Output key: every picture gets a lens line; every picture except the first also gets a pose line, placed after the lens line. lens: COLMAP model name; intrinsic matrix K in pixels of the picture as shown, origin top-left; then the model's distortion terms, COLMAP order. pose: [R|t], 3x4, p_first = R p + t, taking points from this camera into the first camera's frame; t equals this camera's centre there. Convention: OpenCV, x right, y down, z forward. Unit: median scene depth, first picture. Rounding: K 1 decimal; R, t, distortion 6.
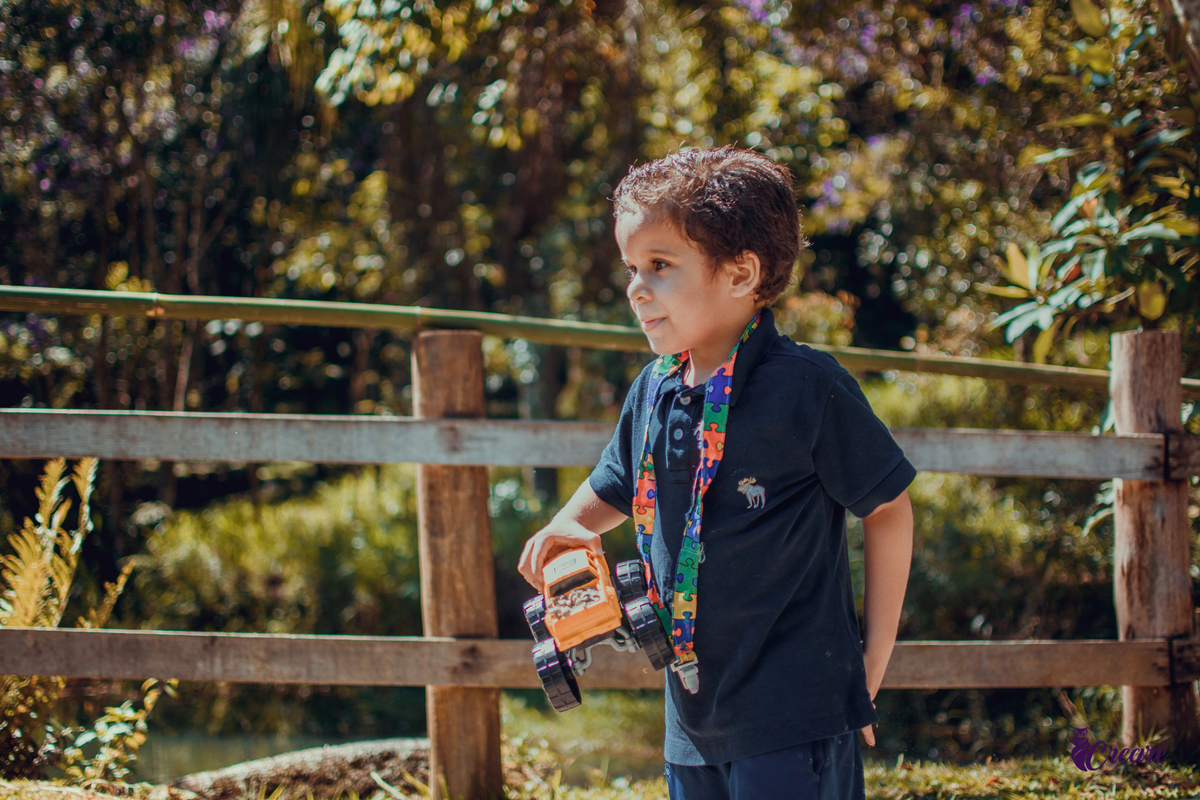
lens RADIAL K [[1839.1, 0, 594.2], [0, 1839.1, 424.2], [0, 0, 1]] dist [-0.188103, 0.177489]
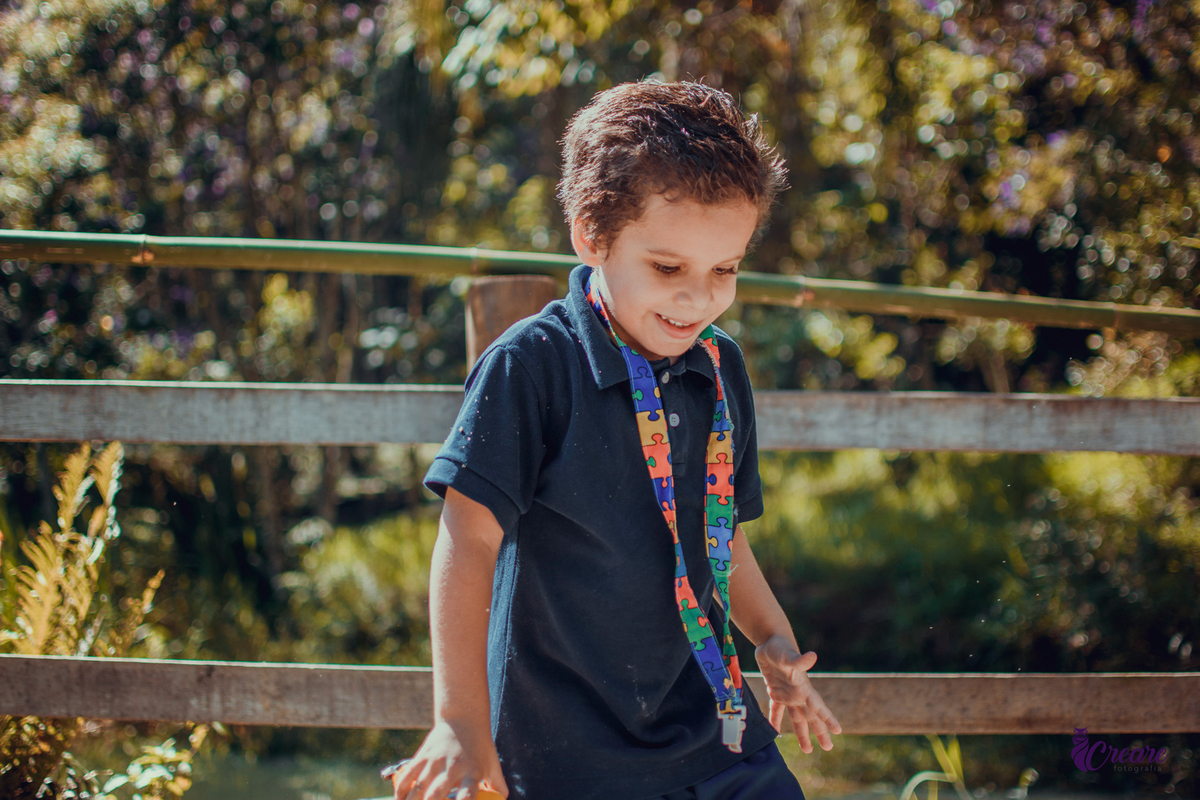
lens RADIAL K [[1769.3, 0, 600.0], [0, 1769.3, 400.0], [0, 0, 1]] dist [-0.166801, 0.115821]
pose [[0.994540, -0.011911, -0.103672, 0.016081], [0.009003, 0.999554, -0.028478, 0.010522], [0.103965, 0.027389, 0.994204, 0.111844]]
